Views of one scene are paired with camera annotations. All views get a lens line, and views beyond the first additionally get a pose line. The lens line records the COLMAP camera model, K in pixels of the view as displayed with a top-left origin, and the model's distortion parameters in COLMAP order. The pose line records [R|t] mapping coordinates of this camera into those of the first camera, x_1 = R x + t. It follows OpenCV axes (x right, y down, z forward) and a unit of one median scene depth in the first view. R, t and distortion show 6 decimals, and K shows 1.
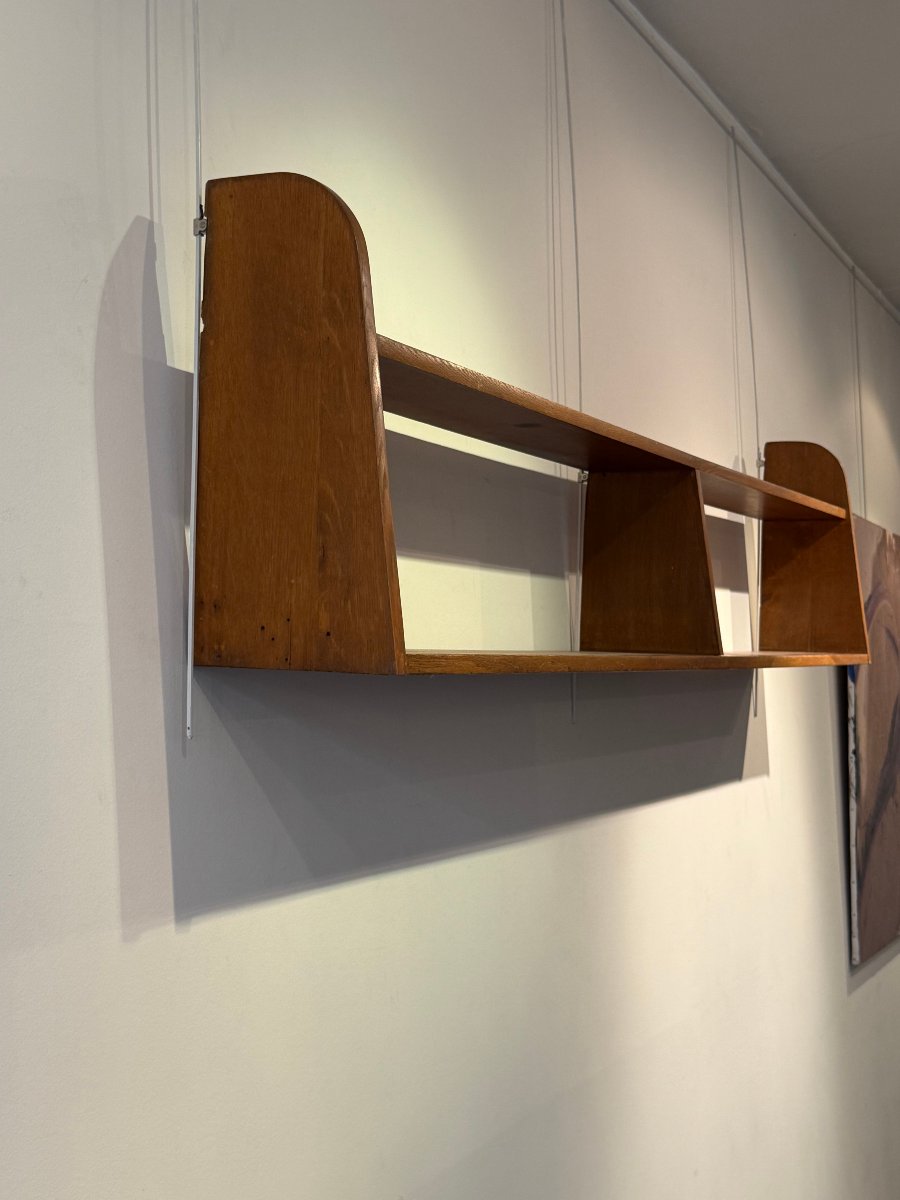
lens RADIAL K [[1556.8, 0, 449.3], [0, 1556.8, 598.1], [0, 0, 1]] dist [0.024200, 0.000000]
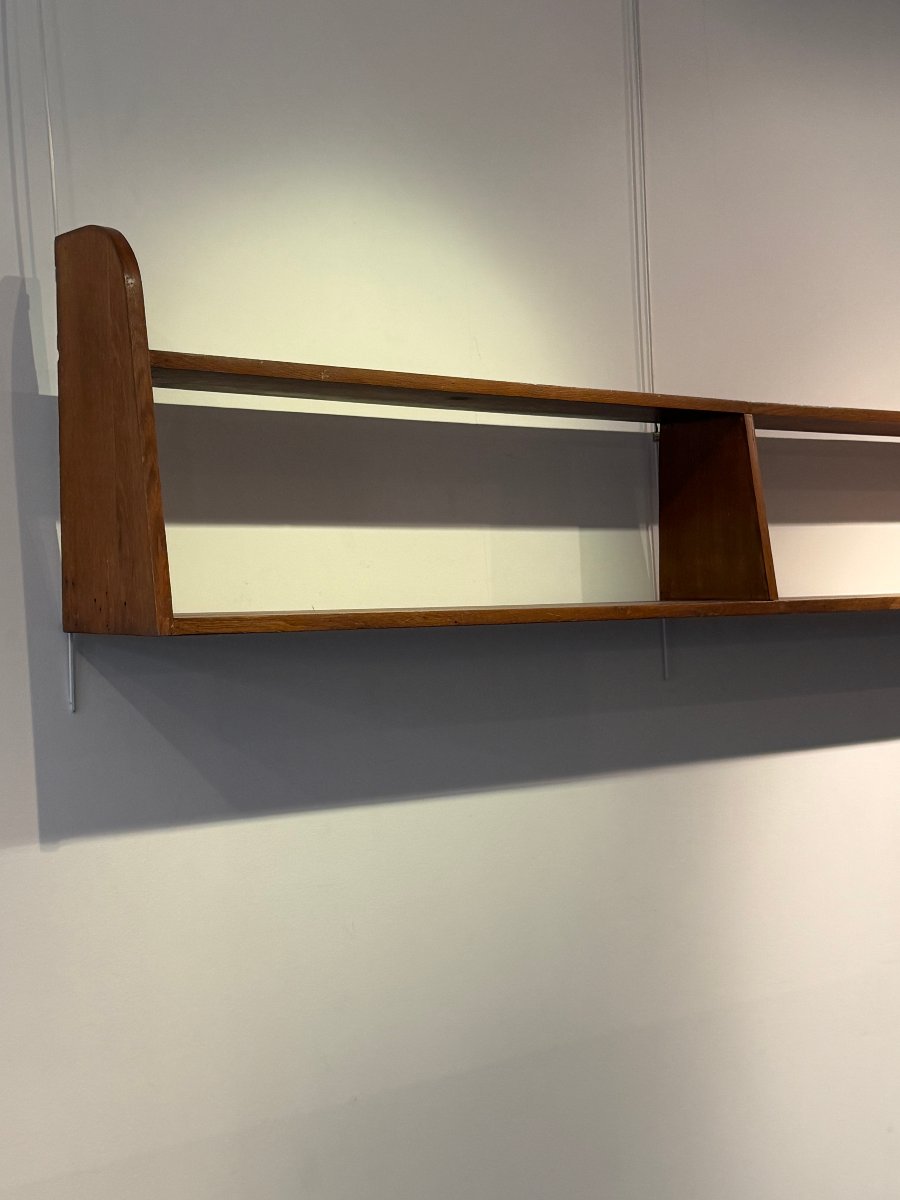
lens RADIAL K [[1649.2, 0, 449.9], [0, 1649.2, 605.2], [0, 0, 1]] dist [-0.005930, 0.000000]
pose [[0.904049, -0.035622, -0.425943, 0.668670], [0.051033, 0.998388, 0.024820, 0.004947], [0.424372, -0.044176, 0.904410, -0.052231]]
